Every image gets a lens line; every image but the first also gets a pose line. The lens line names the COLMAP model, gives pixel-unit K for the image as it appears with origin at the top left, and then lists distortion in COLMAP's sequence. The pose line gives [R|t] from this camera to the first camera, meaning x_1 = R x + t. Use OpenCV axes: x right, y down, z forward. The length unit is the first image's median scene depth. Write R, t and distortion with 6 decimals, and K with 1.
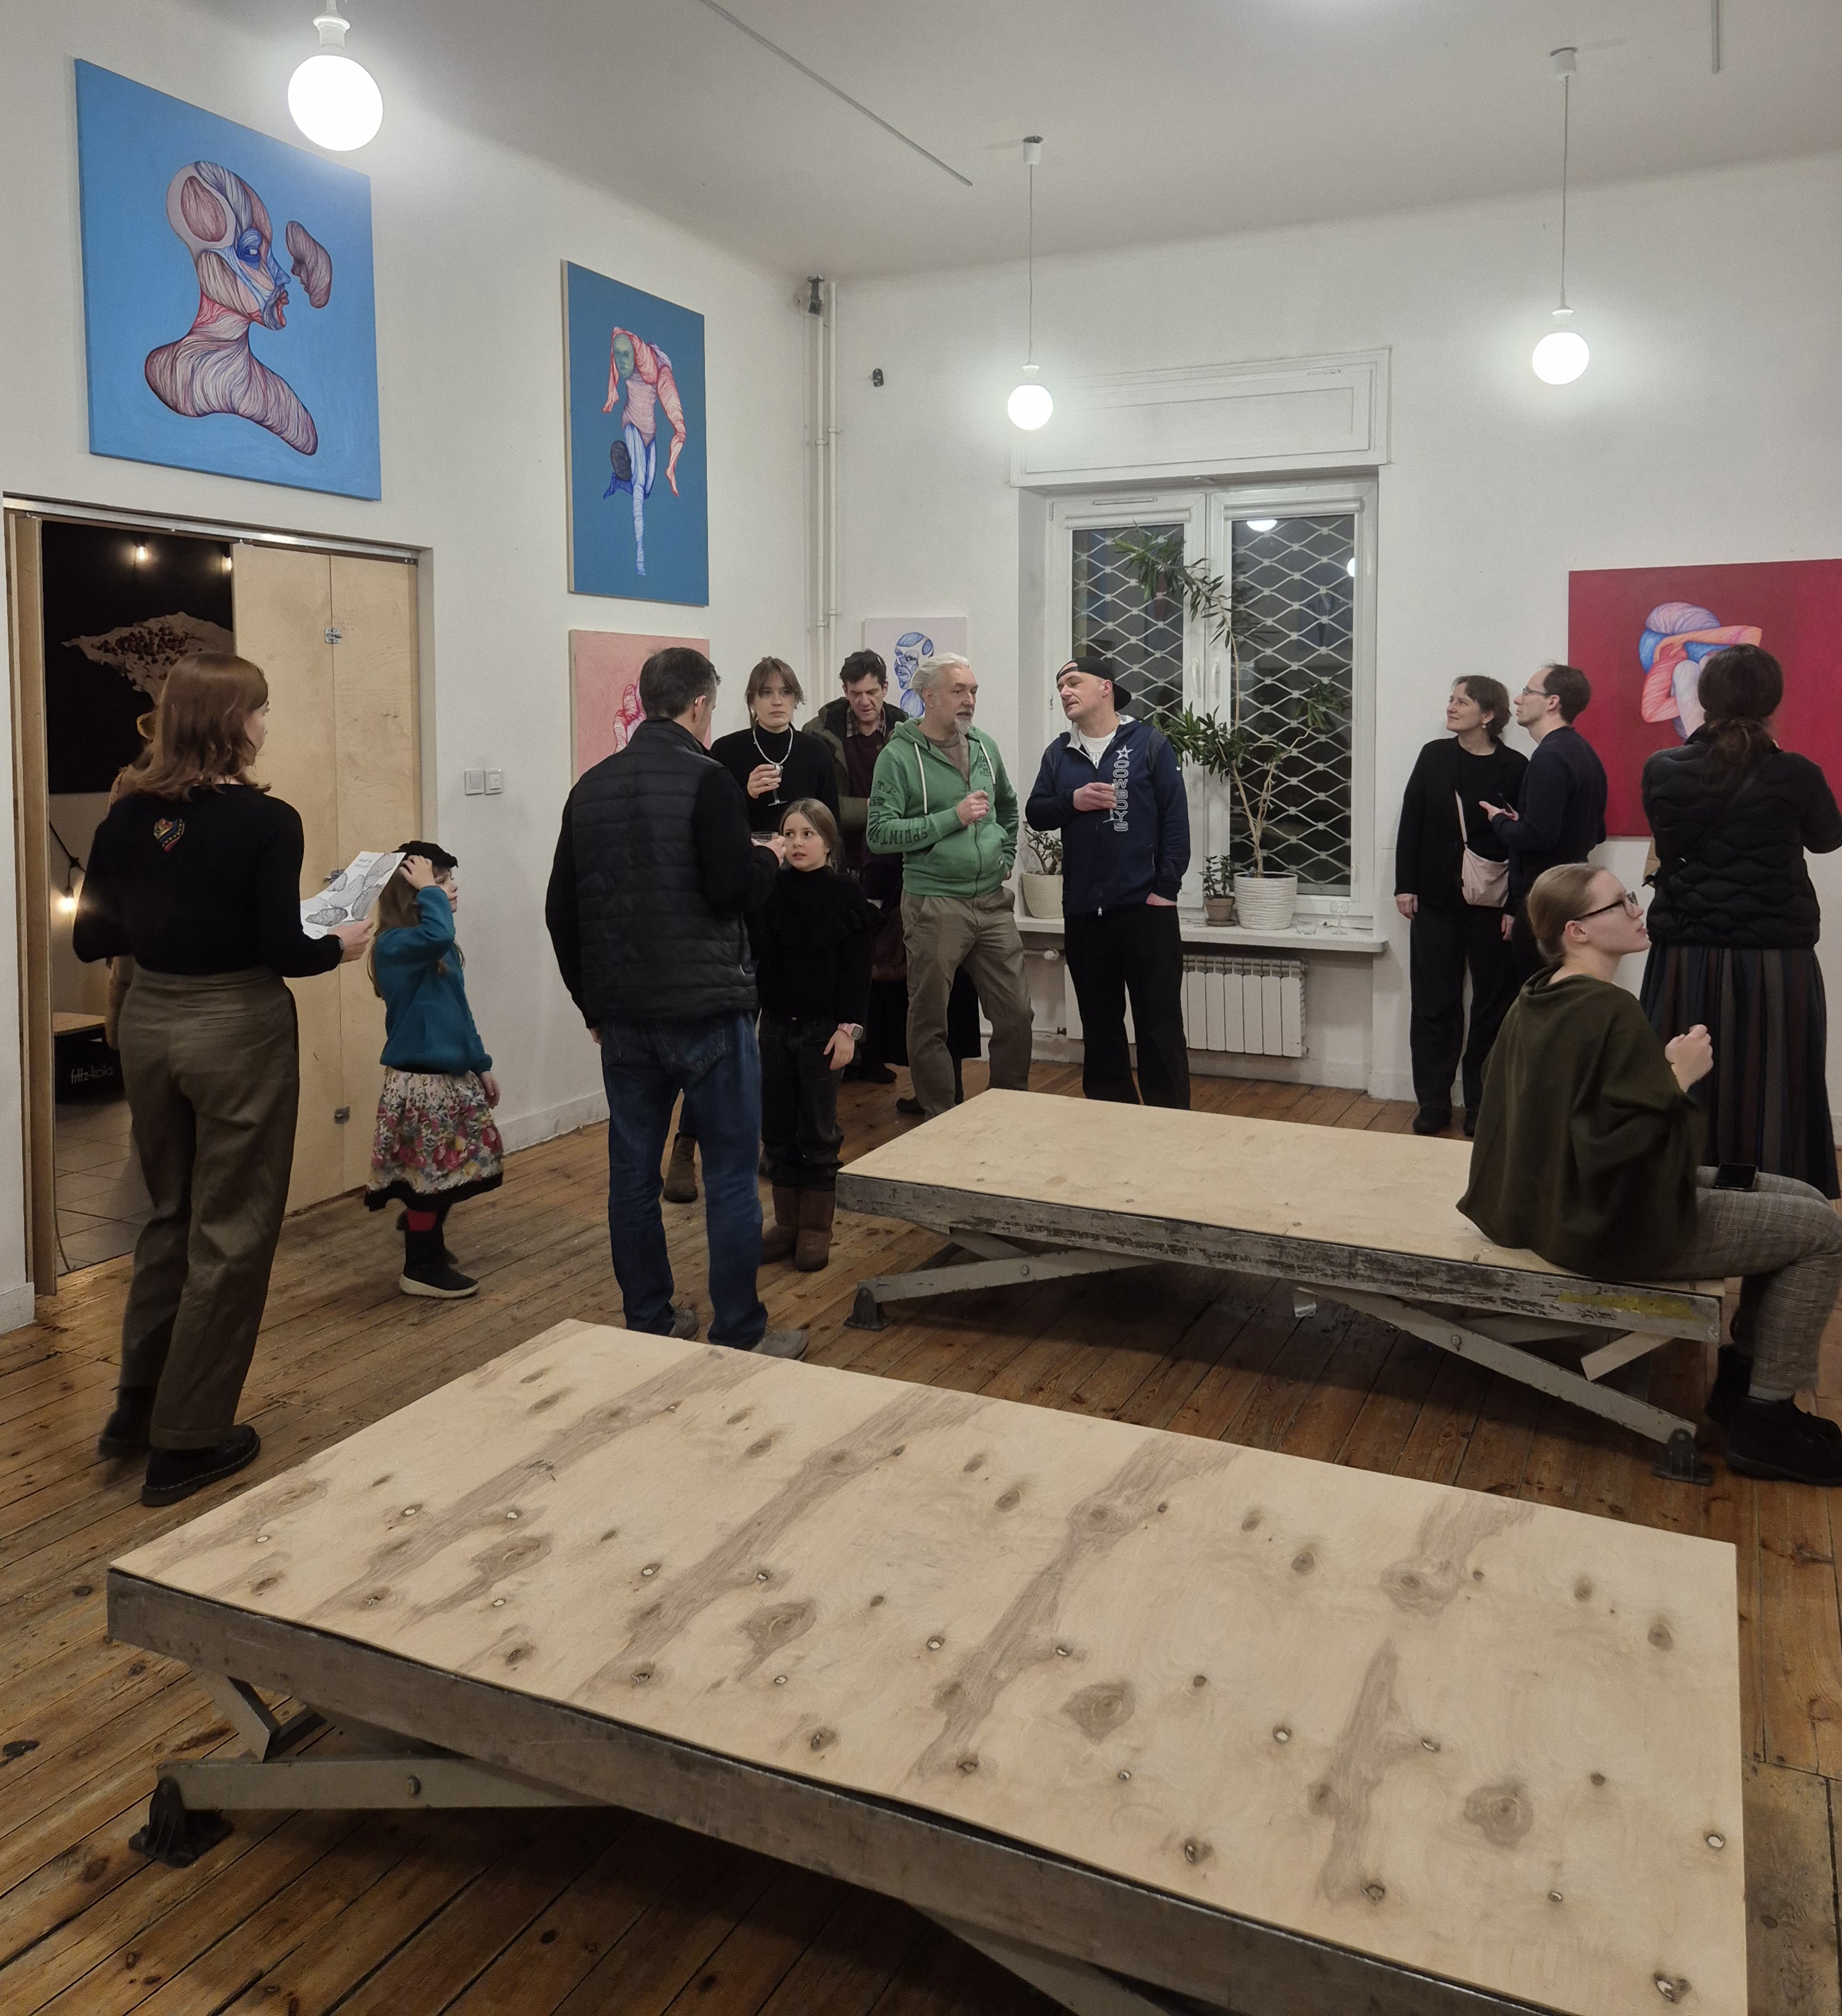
lens RADIAL K [[1681.5, 0, 923.7], [0, 1681.5, 789.4], [0, 0, 1]] dist [0.069895, -0.068260]
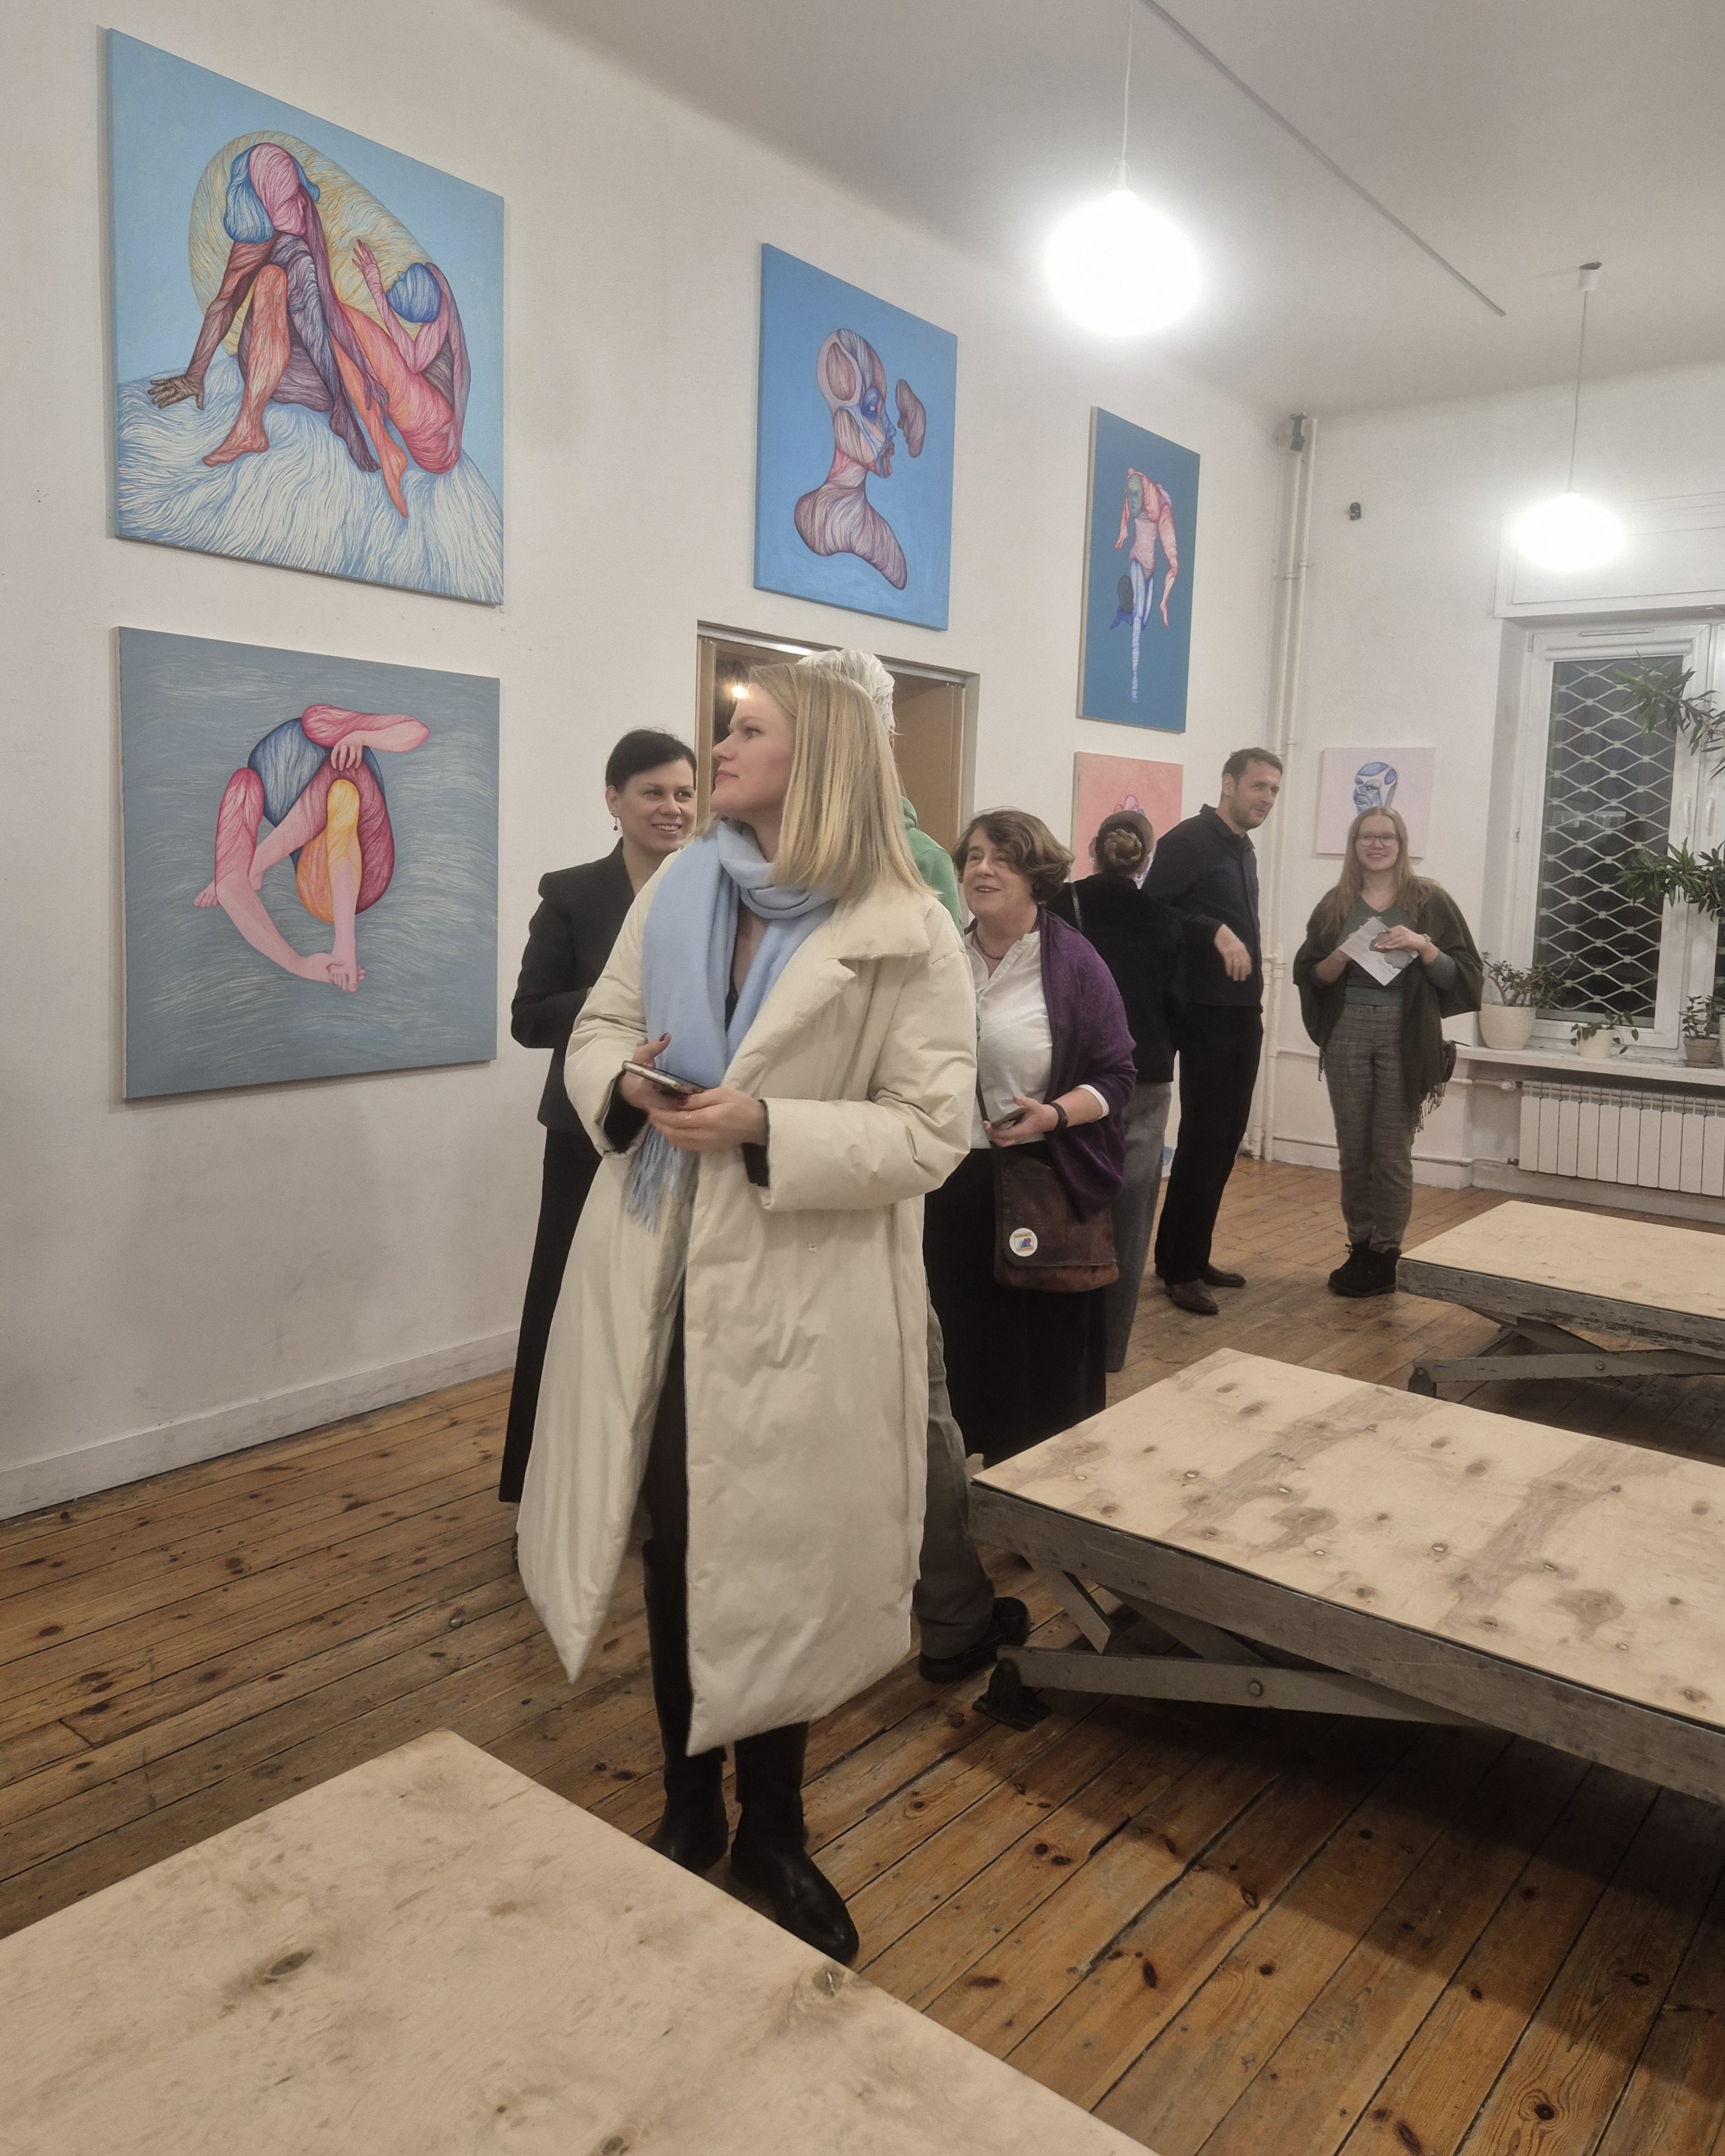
lens RADIAL K [[1621.5, 0, 805.9], [0, 1621.5, 985.9], [0, 0, 1]] dist [0.064480, -0.049618]
pose [[0.970784, 0.054757, -0.233624, -0.163890], [-0.045950, 0.998019, 0.042977, 0.024701], [0.235515, -0.030986, 0.971377, -0.082358]]
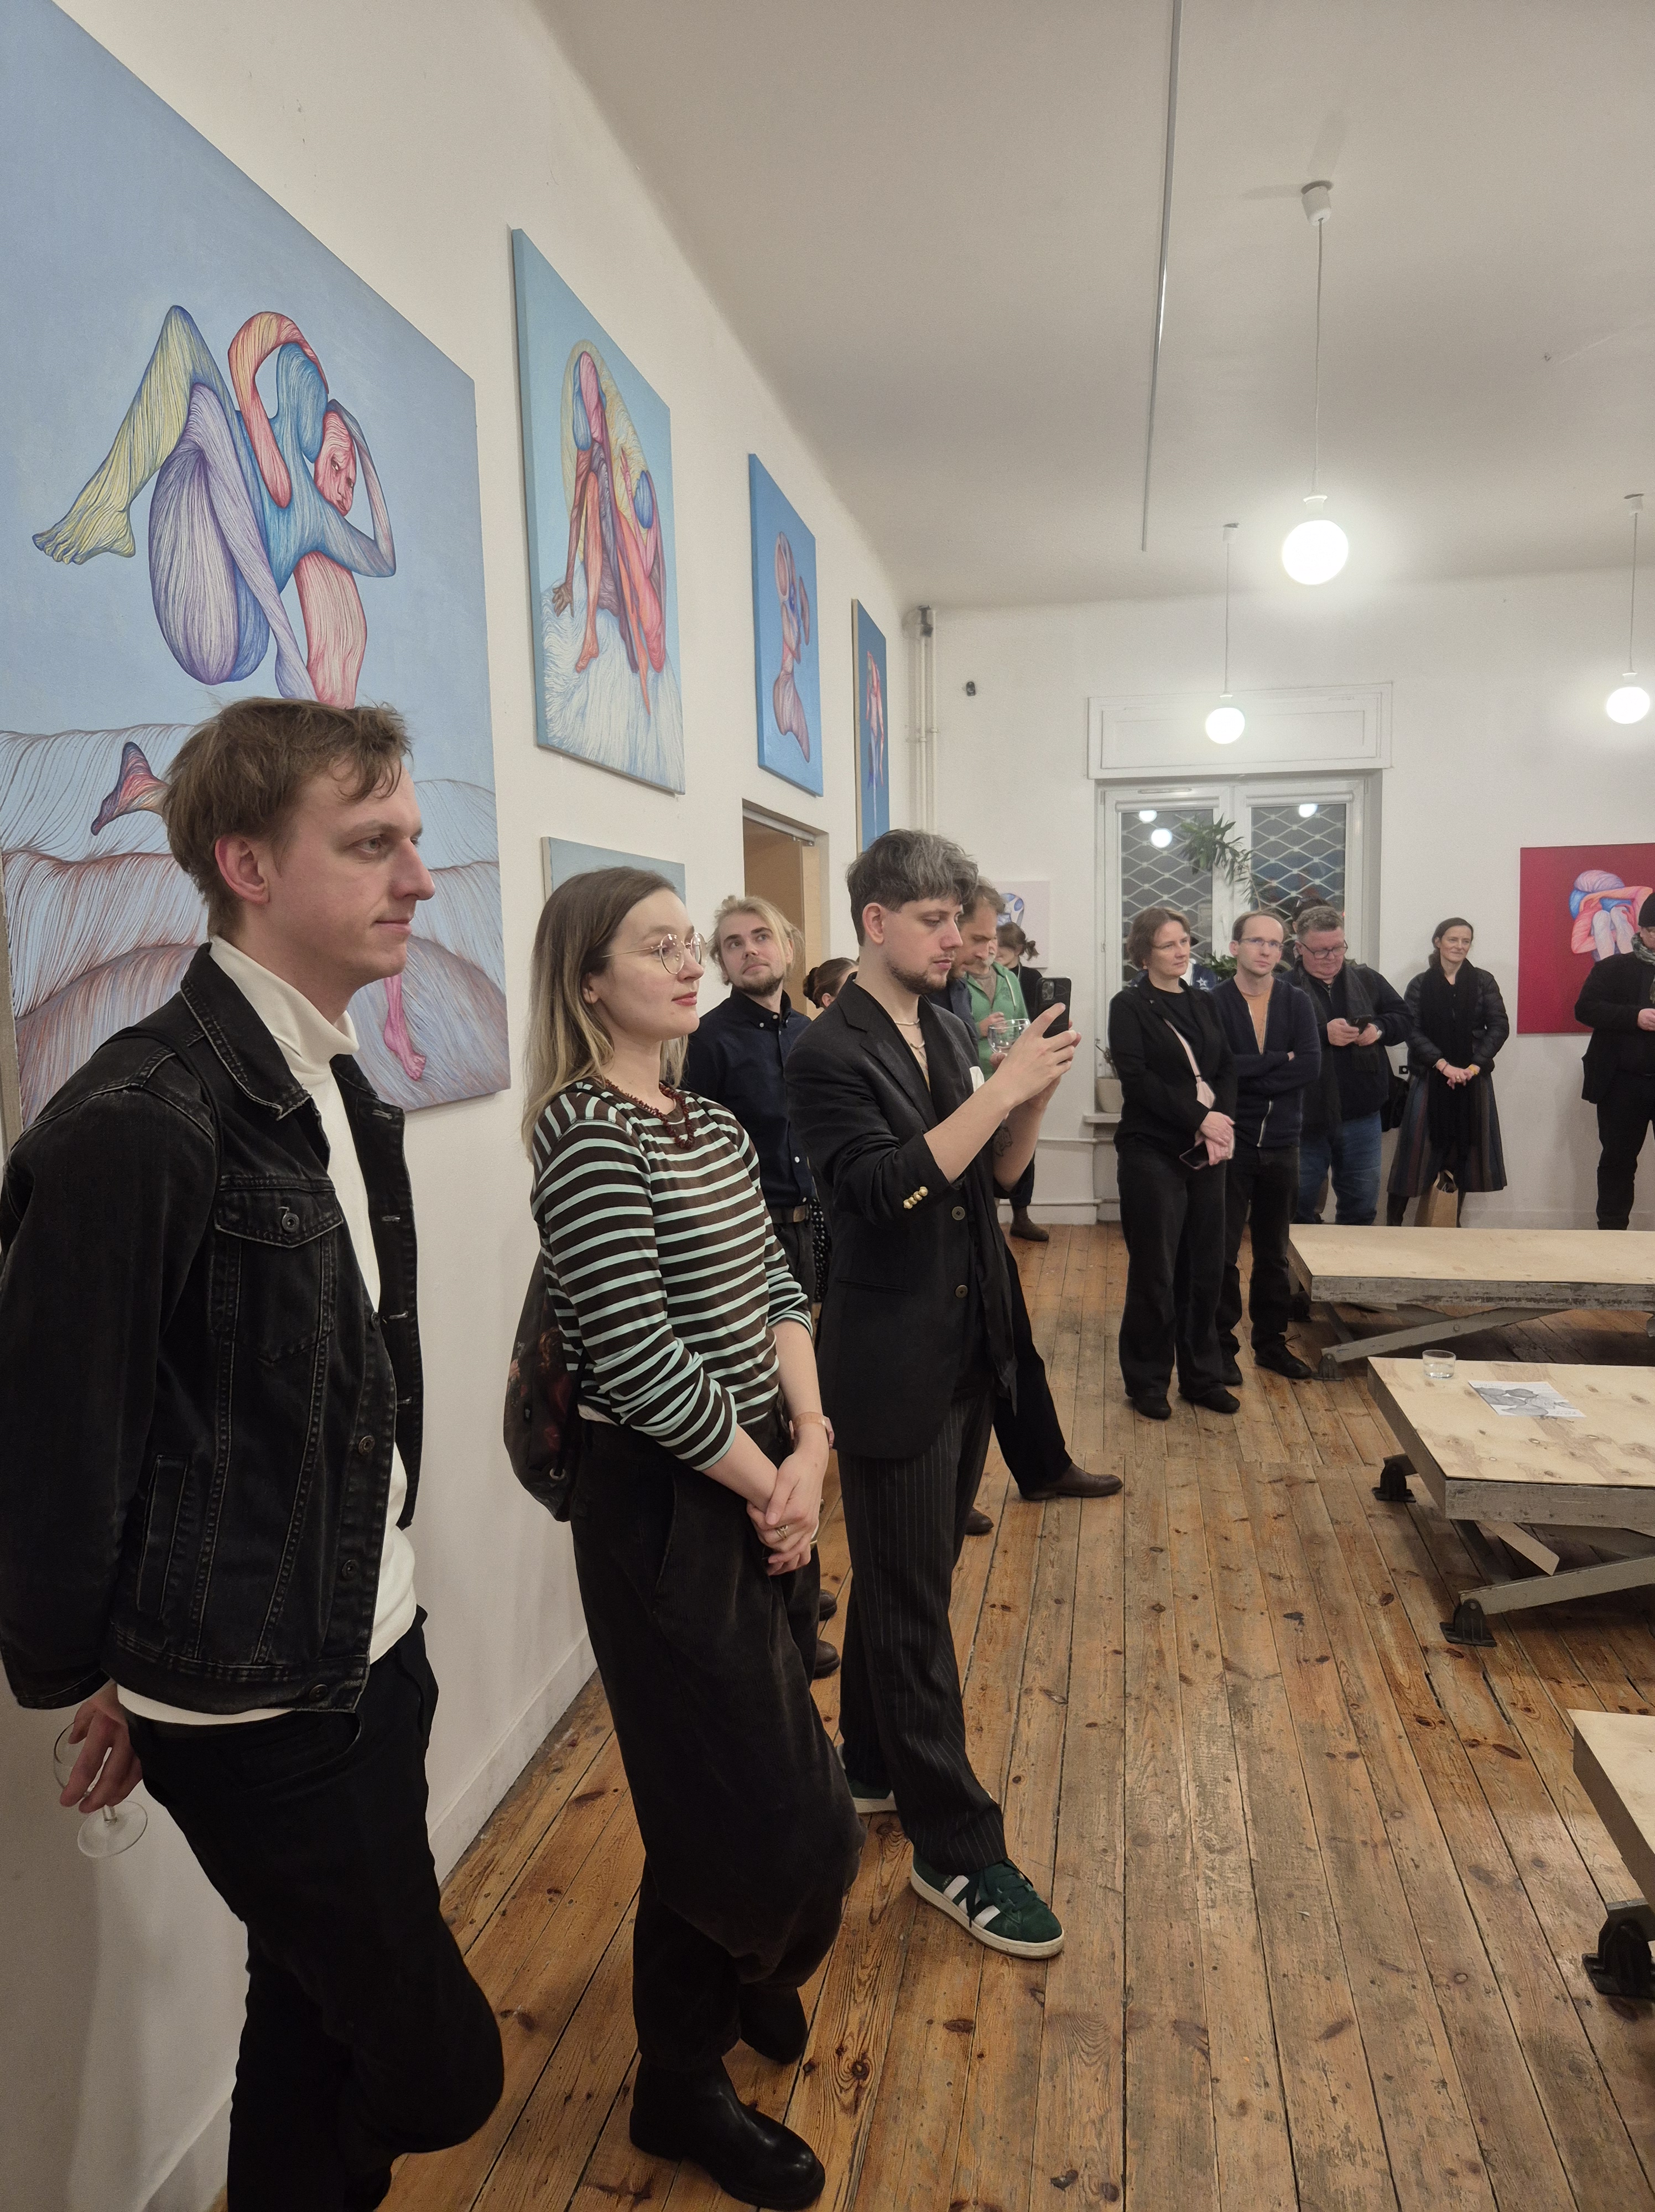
lens RADIAL K [[1523.2, 0, 827.5], [0, 1523.2, 1106.0], [0, 0, 1]] dist [0.050100, -0.052481]
pose [[0.964636, -0.043057, 0.260044, -0.701327], [0.028863, 0.997890, 0.058158, -0.005675], [-0.262000, -0.048596, 0.963844, -0.131070]]
